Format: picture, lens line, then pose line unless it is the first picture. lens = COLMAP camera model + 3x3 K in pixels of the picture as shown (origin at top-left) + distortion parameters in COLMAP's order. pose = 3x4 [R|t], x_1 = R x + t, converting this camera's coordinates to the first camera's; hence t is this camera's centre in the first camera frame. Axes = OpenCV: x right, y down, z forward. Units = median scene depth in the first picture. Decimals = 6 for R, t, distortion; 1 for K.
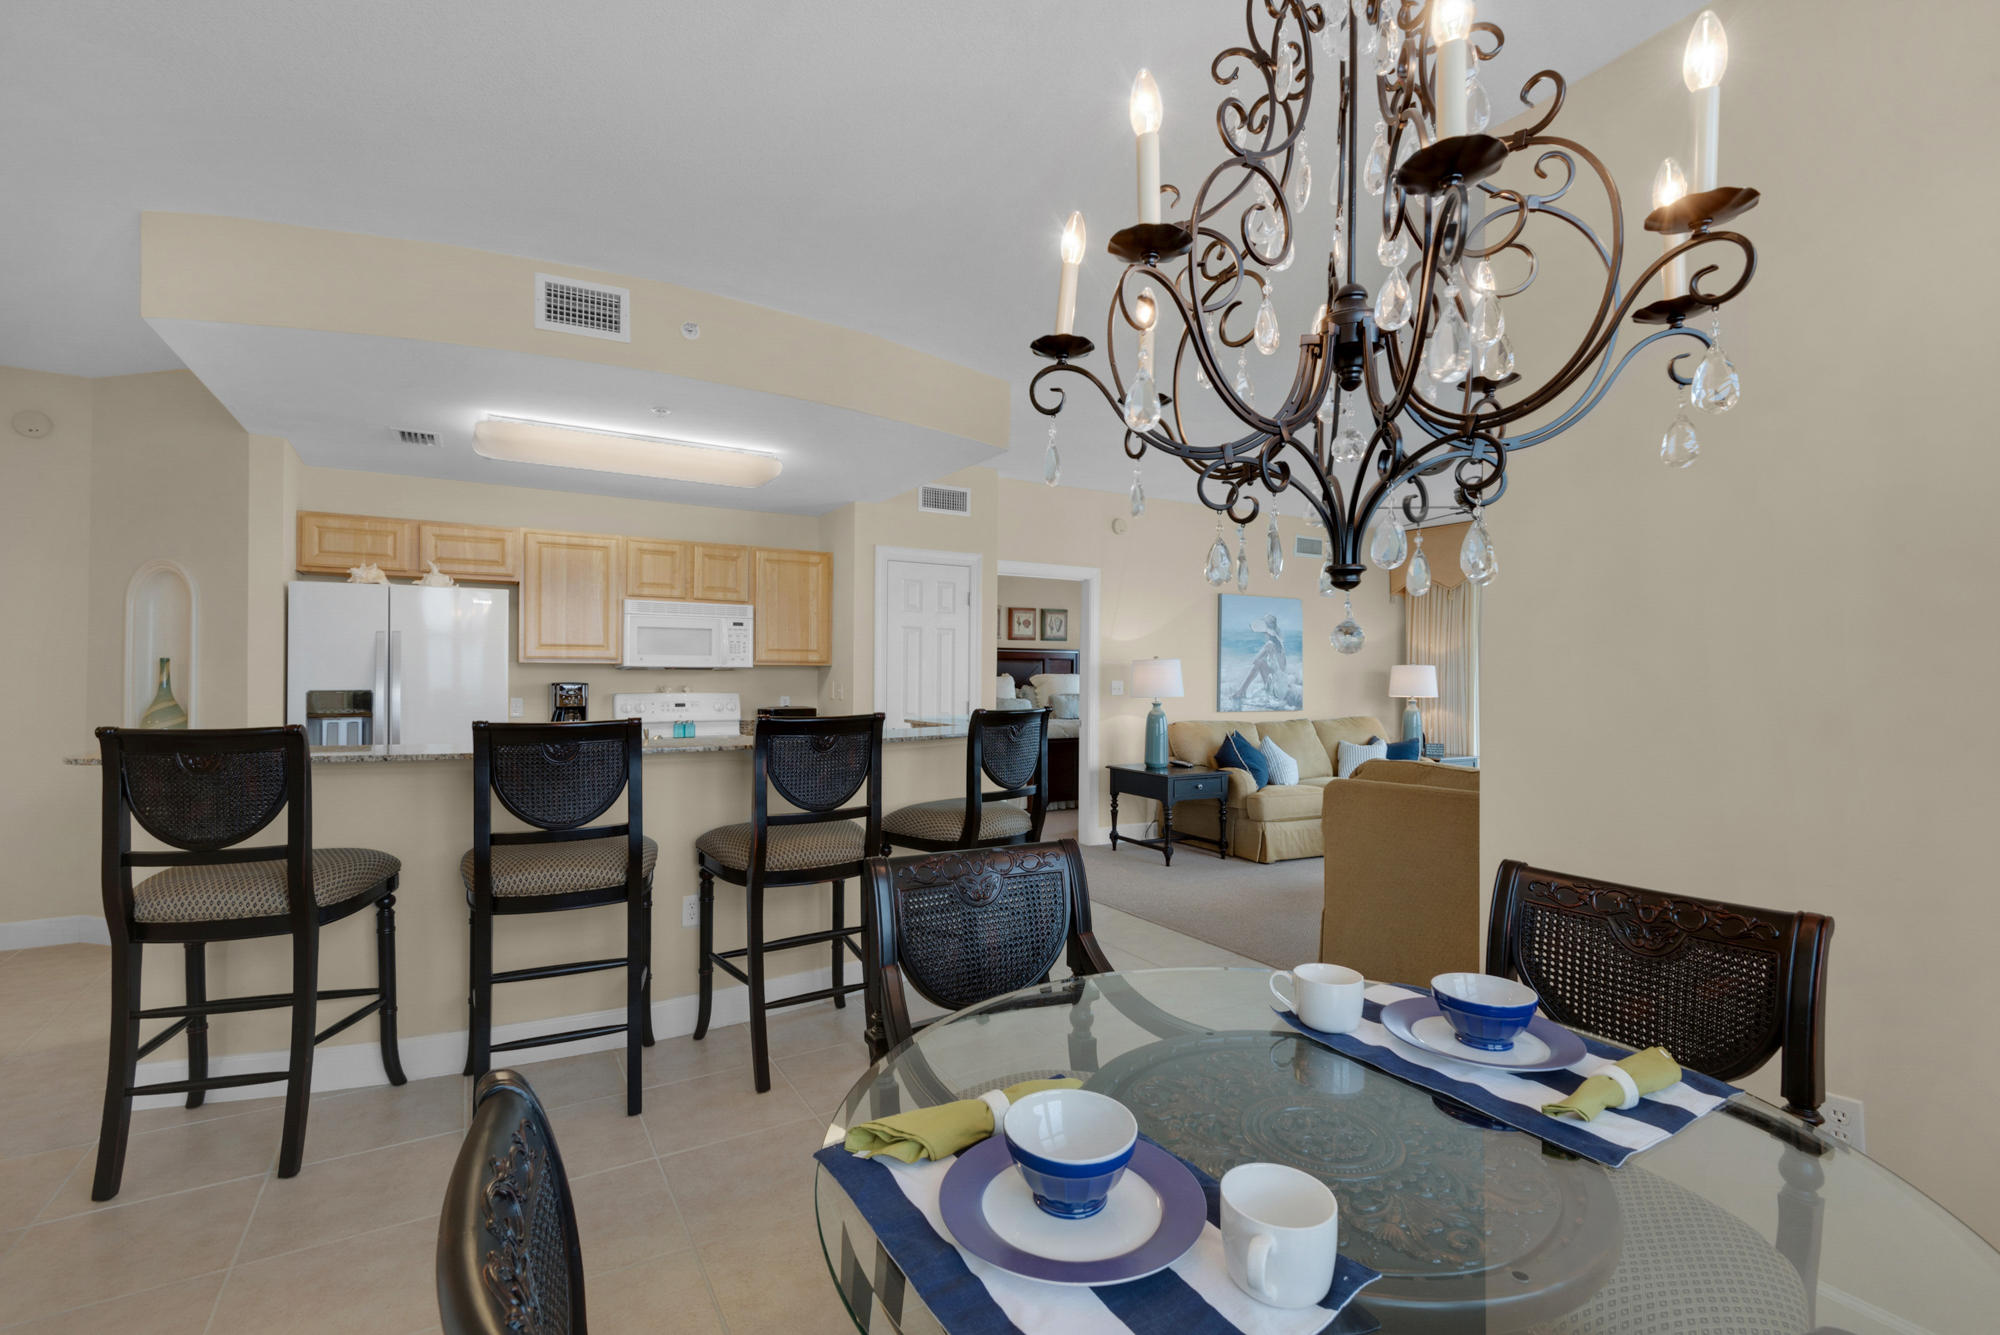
lens RADIAL K [[896.9, 0, 1000.0], [0, 896.9, 667.5], [0, 0, 1]] dist [0.031500, -0.021024]
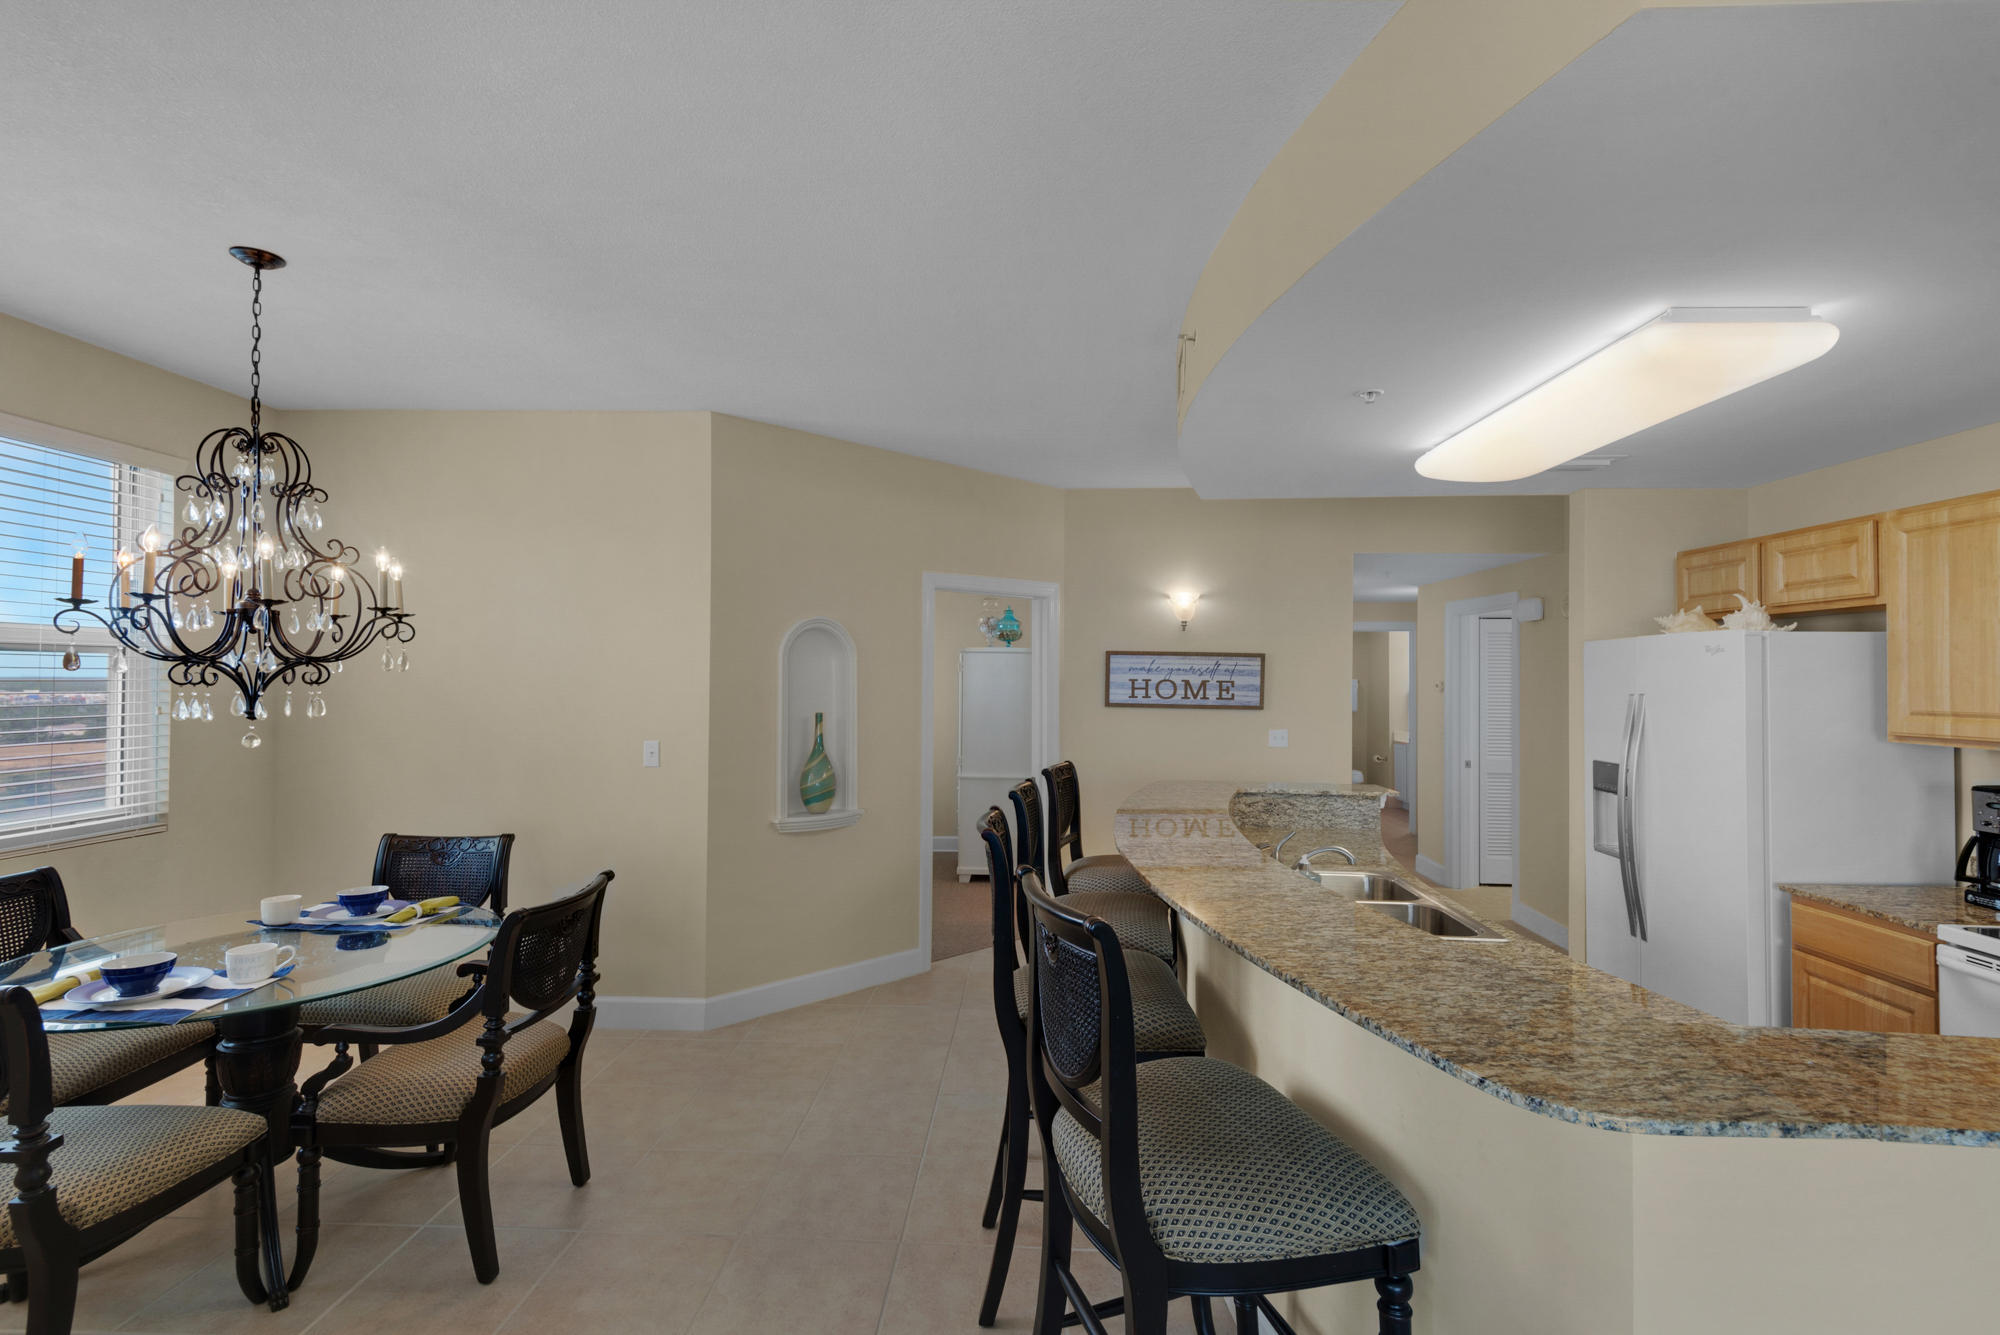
lens RADIAL K [[912.3, 0, 1000.0], [0, 912.3, 667.5], [0, 0, 1]] dist [0.039803, -0.021930]
pose [[-0.547404, -0.019341, -0.836645, 0.243803], [-0.005441, 0.999794, -0.019553, -0.033321], [0.836850, -0.006151, -0.547397, 0.726719]]
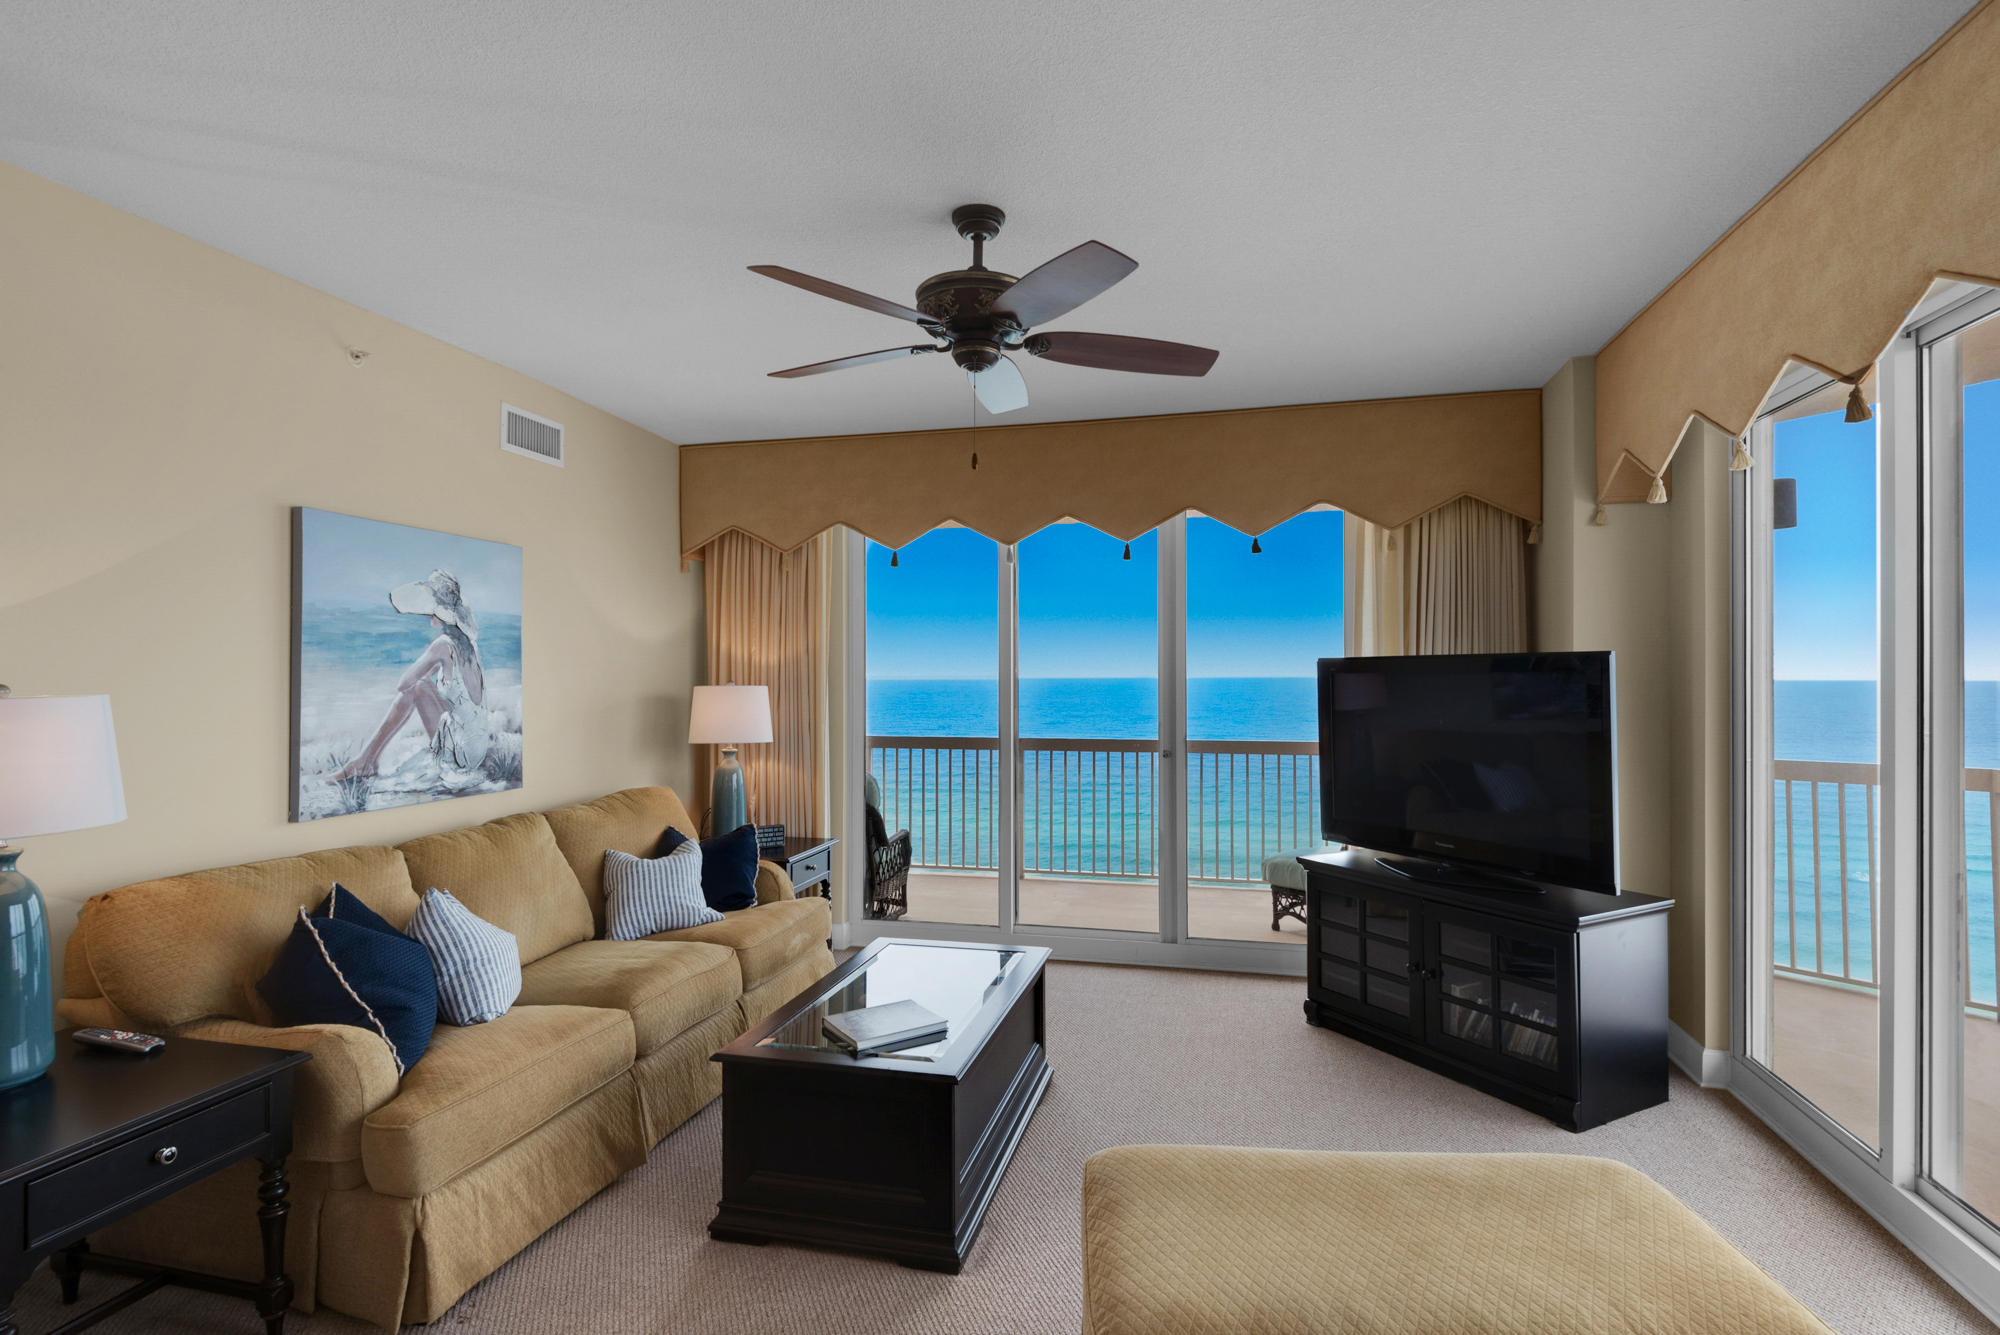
lens RADIAL K [[997.4, 0, 997.3], [0, 997.4, 670.5], [0, 0, 1]] dist [0.005233, 0.000040]
pose [[0.702687, -0.005868, 0.711475, 0.195668], [0.001491, 0.999976, 0.006775, -0.020958], [-0.711498, -0.003700, 0.702678, 0.637273]]
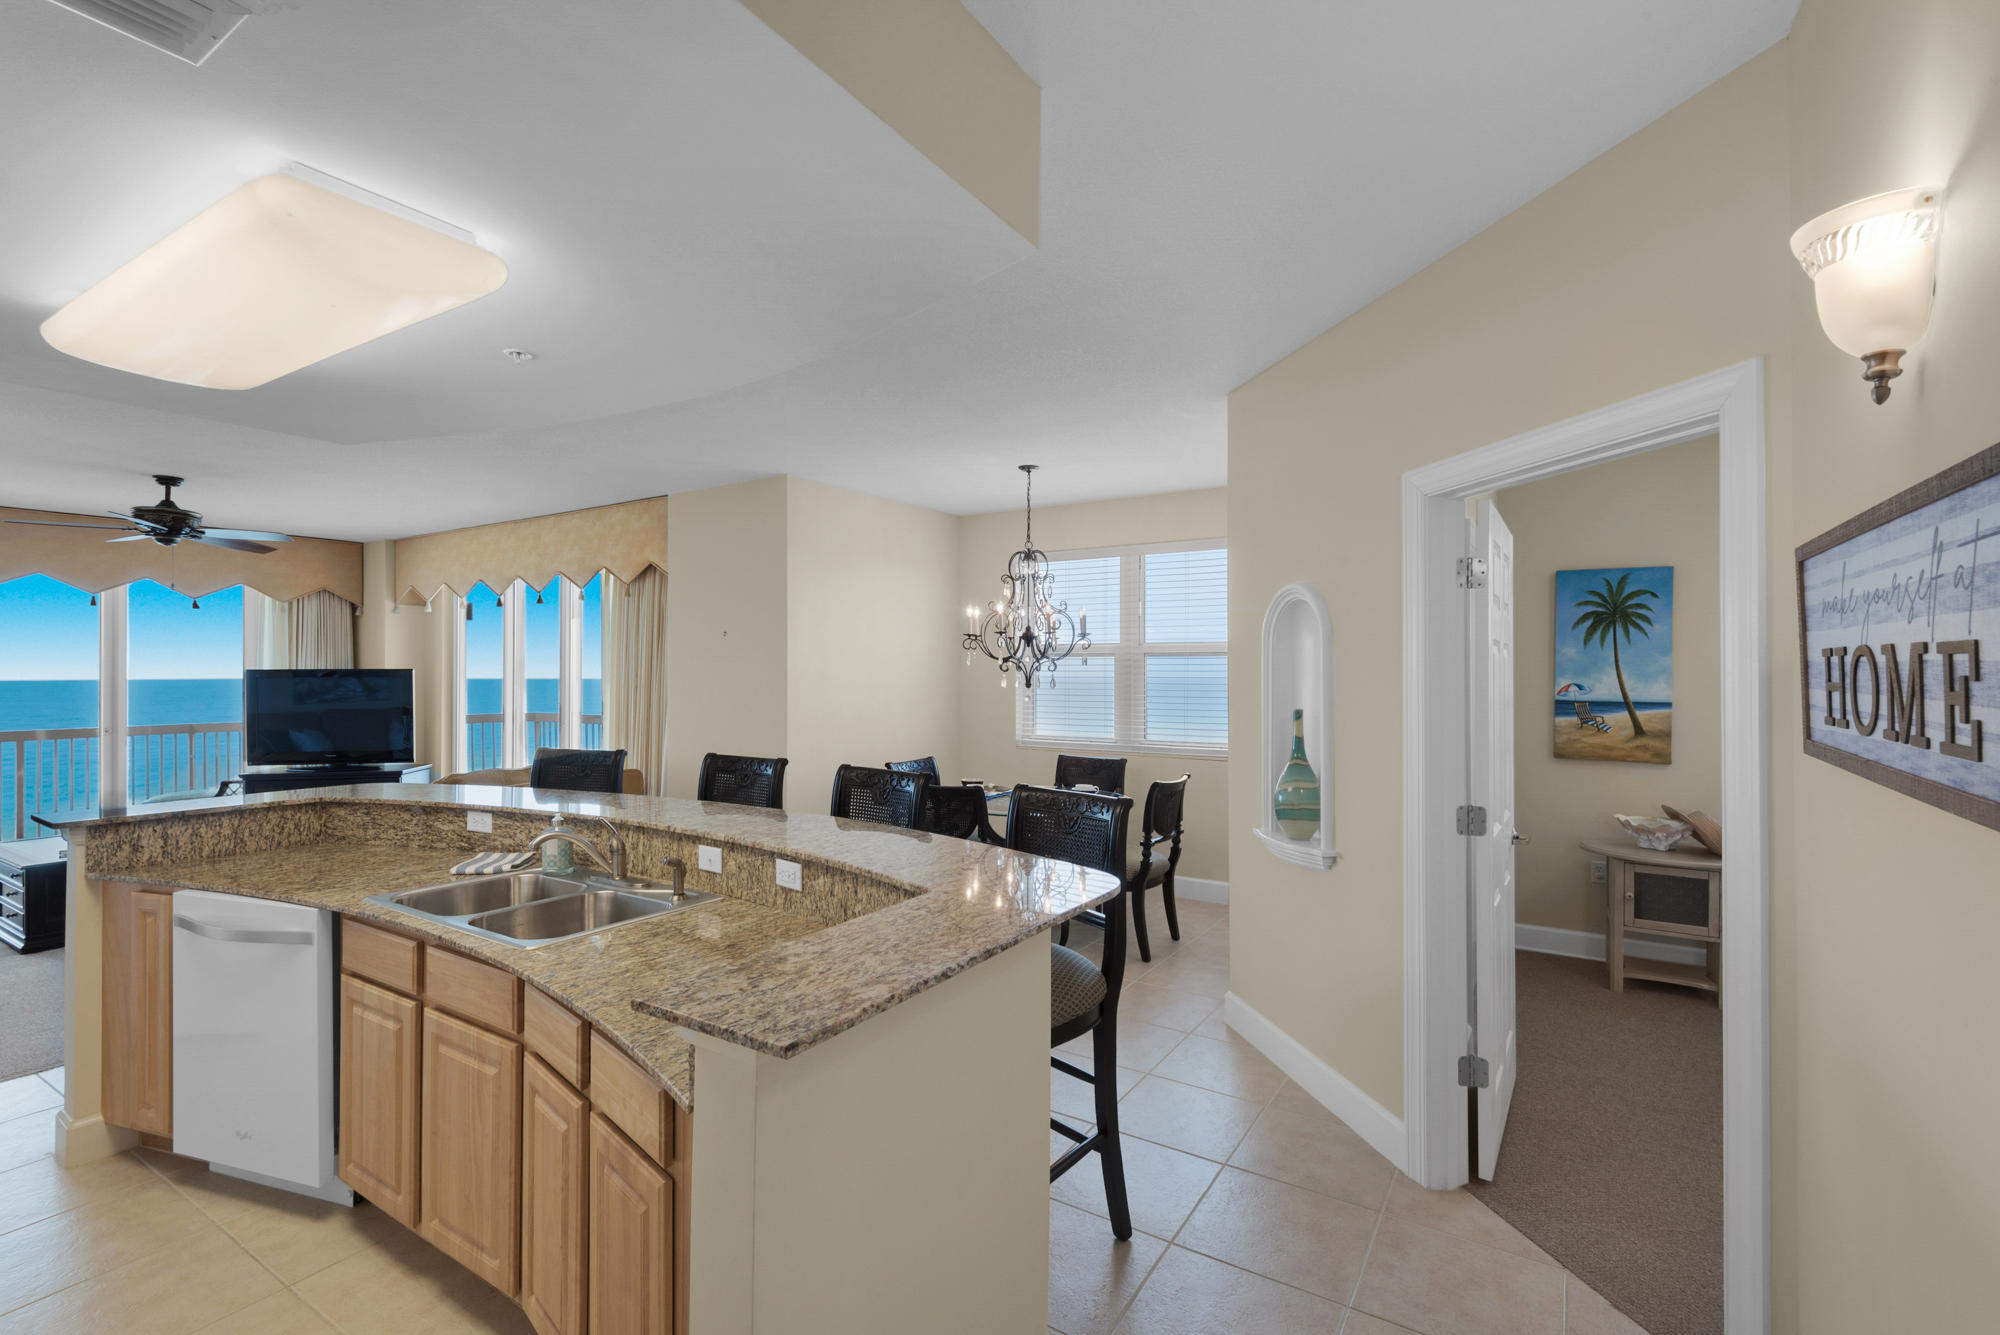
lens RADIAL K [[896.9, 0, 1000.0], [0, 896.9, 667.5], [0, 0, 1]] dist [0.031500, -0.021024]
pose [[-0.452092, -0.001584, 0.891970, -0.716789], [-0.007593, 0.999969, -0.002073, -0.033207], [-0.891939, -0.007710, -0.452090, 0.620090]]
